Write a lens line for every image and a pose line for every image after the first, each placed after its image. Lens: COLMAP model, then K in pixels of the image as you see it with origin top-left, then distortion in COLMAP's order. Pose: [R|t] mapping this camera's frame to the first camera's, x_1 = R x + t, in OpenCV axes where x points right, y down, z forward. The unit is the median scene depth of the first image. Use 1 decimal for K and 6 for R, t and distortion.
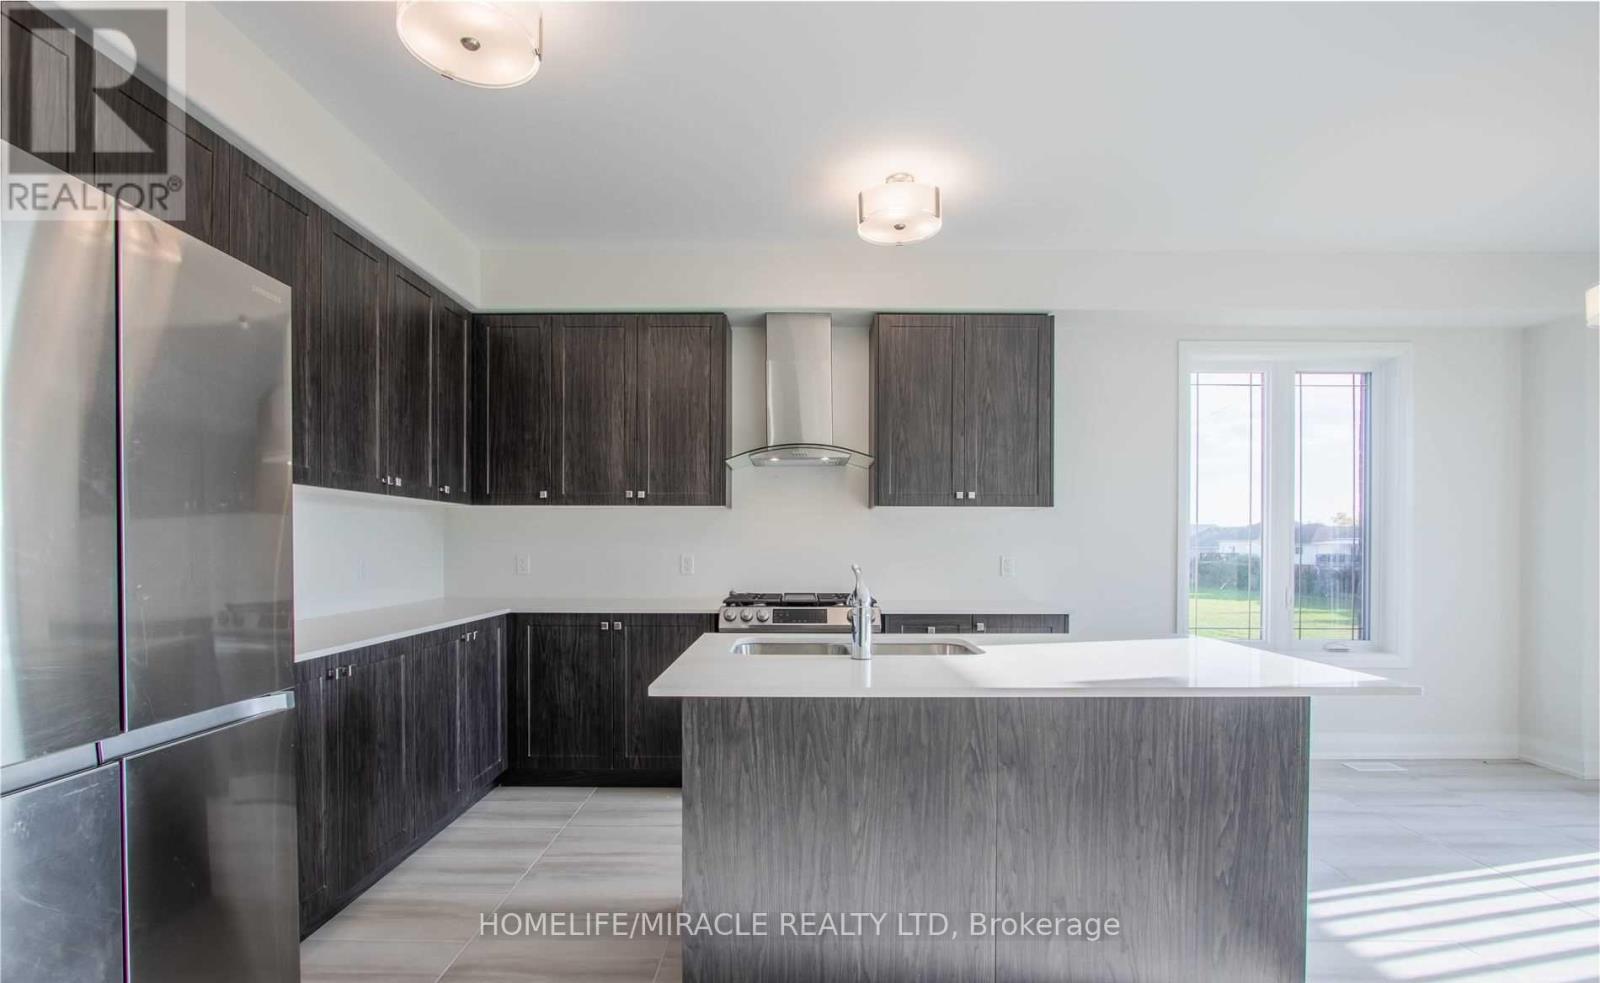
lens RADIAL K [[739.9, 0, 797.8], [0, 739.9, 554.6], [0, 0, 1]] dist [-0.000923, -0.000155]
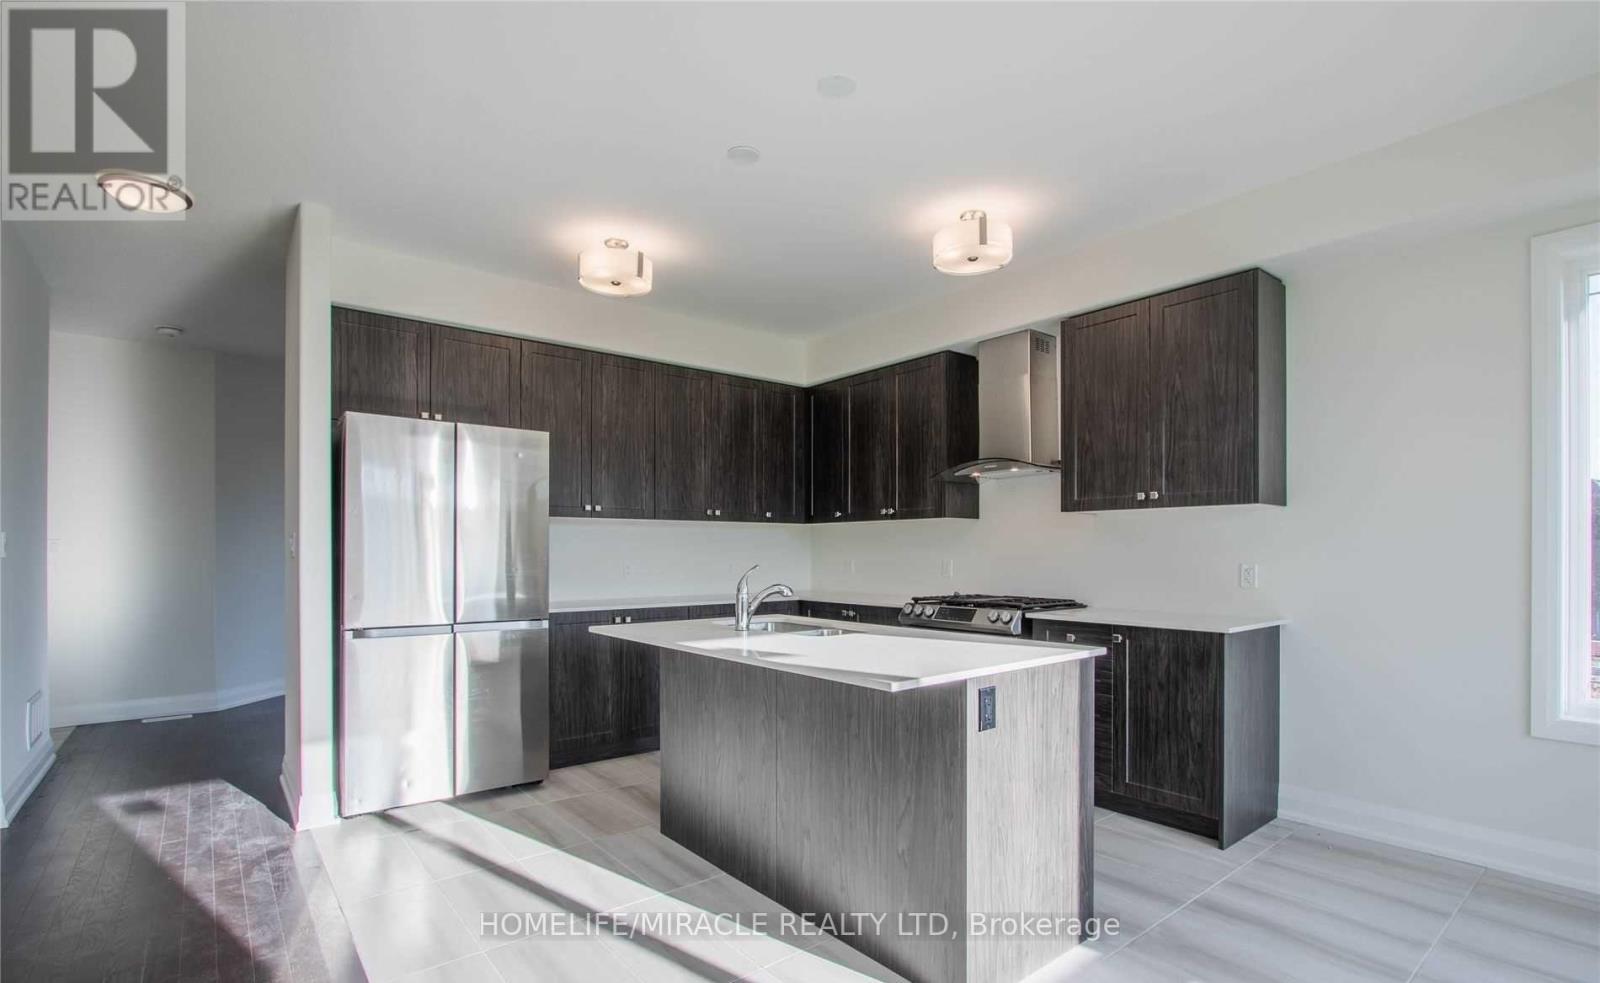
lens RADIAL K [[739.9, 0, 797.8], [0, 739.9, 554.6], [0, 0, 1]] dist [-0.000923, -0.000155]
pose [[0.631340, 0.000519, -0.775506, 0.656263], [-0.008939, 0.999938, -0.006609, 0.001757], [0.775455, 0.011105, 0.631306, 0.093080]]
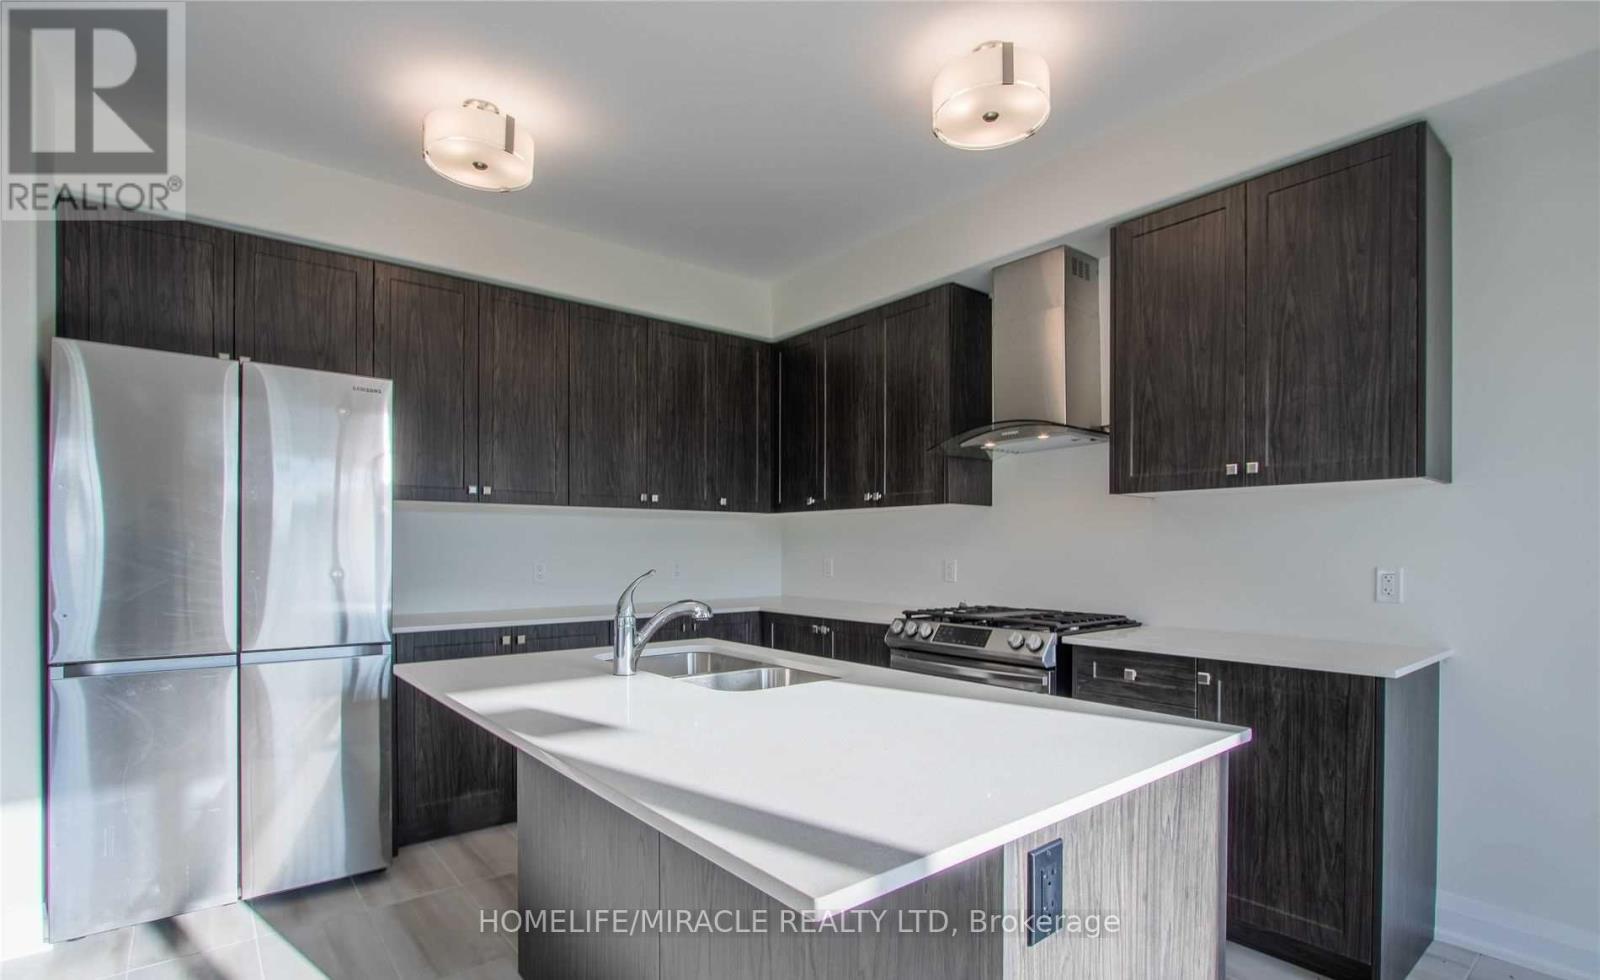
lens RADIAL K [[755.2, 0, 794.1], [0, 755.2, 555.0], [0, 0, 1]] dist [-0.001088, -0.000008]
pose [[0.631284, 0.005527, -0.775532, 0.480805], [-0.010695, 0.999942, -0.001579, -0.002166], [0.775478, 0.009291, 0.631307, 0.300116]]
